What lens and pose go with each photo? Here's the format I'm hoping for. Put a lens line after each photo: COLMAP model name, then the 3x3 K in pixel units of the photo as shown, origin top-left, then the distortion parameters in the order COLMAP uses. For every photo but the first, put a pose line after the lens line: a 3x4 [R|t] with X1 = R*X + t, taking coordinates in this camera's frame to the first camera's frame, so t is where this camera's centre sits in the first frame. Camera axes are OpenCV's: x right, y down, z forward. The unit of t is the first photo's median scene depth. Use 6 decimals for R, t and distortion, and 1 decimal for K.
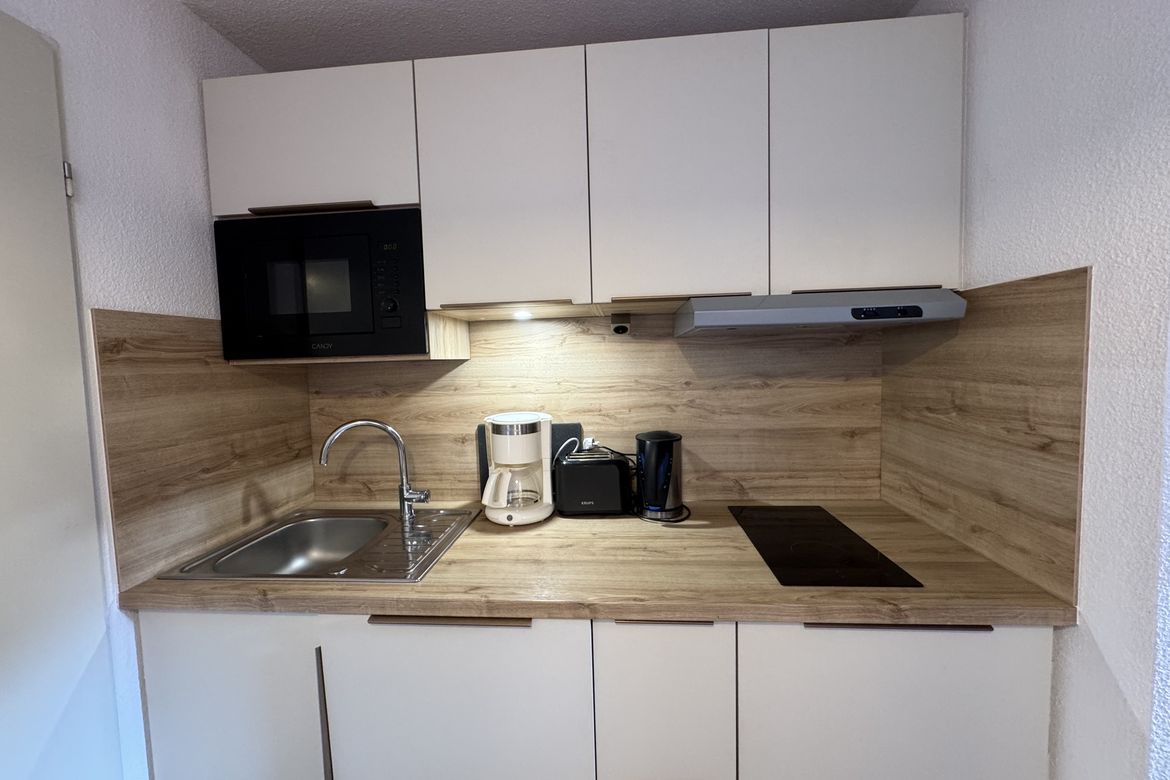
lens RADIAL K [[470.9, 0, 585.0], [0, 470.9, 390.0], [0, 0, 1]] dist [-0.003326, -0.000136]
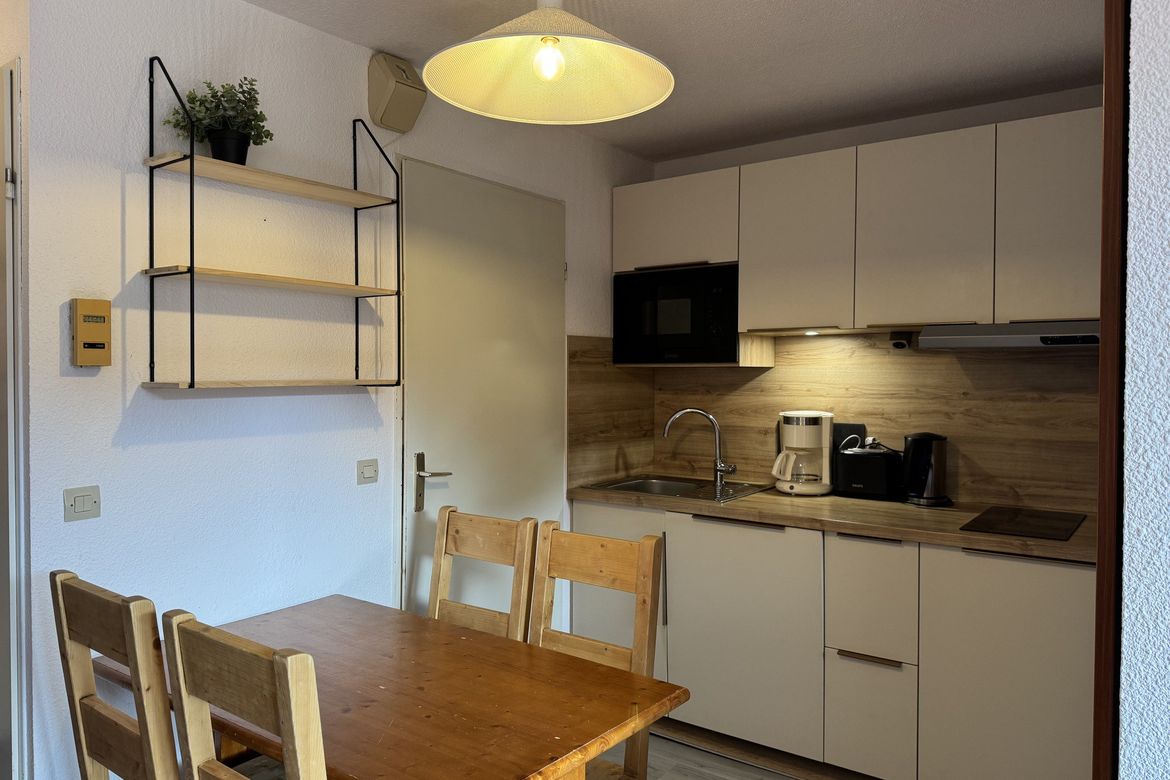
lens RADIAL K [[818.6, 0, 585.0], [0, 818.6, 390.0], [0, 0, 1]] dist [0.102685, -0.175580]
pose [[0.851633, 0.041897, -0.522461, 0.481604], [-0.059705, 0.998066, -0.017286, 0.064768], [0.520726, 0.045915, 0.852488, -1.140051]]
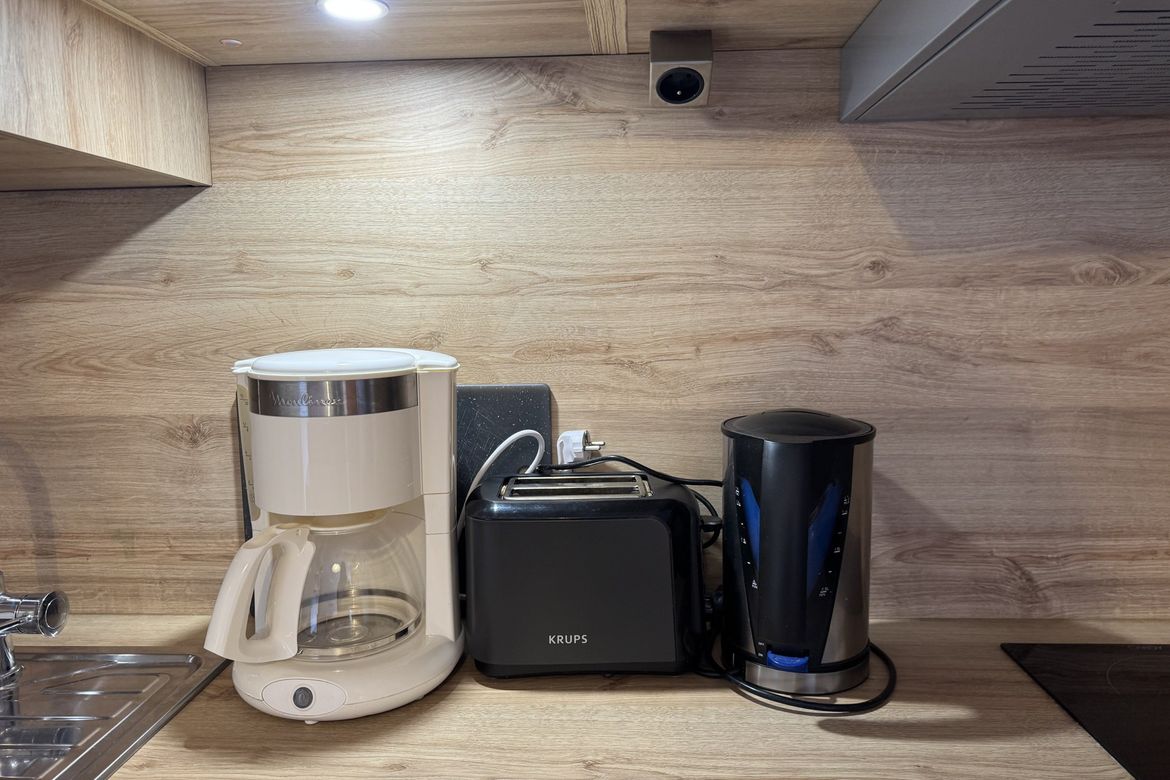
lens RADIAL K [[818.6, 0, 585.0], [0, 818.6, 390.0], [0, 0, 1]] dist [0.102685, -0.175580]
pose [[0.999614, 0.010159, 0.025871, 0.000864], [-0.011272, 0.999001, 0.043244, 0.049312], [-0.025406, -0.043519, 0.998730, 0.433328]]
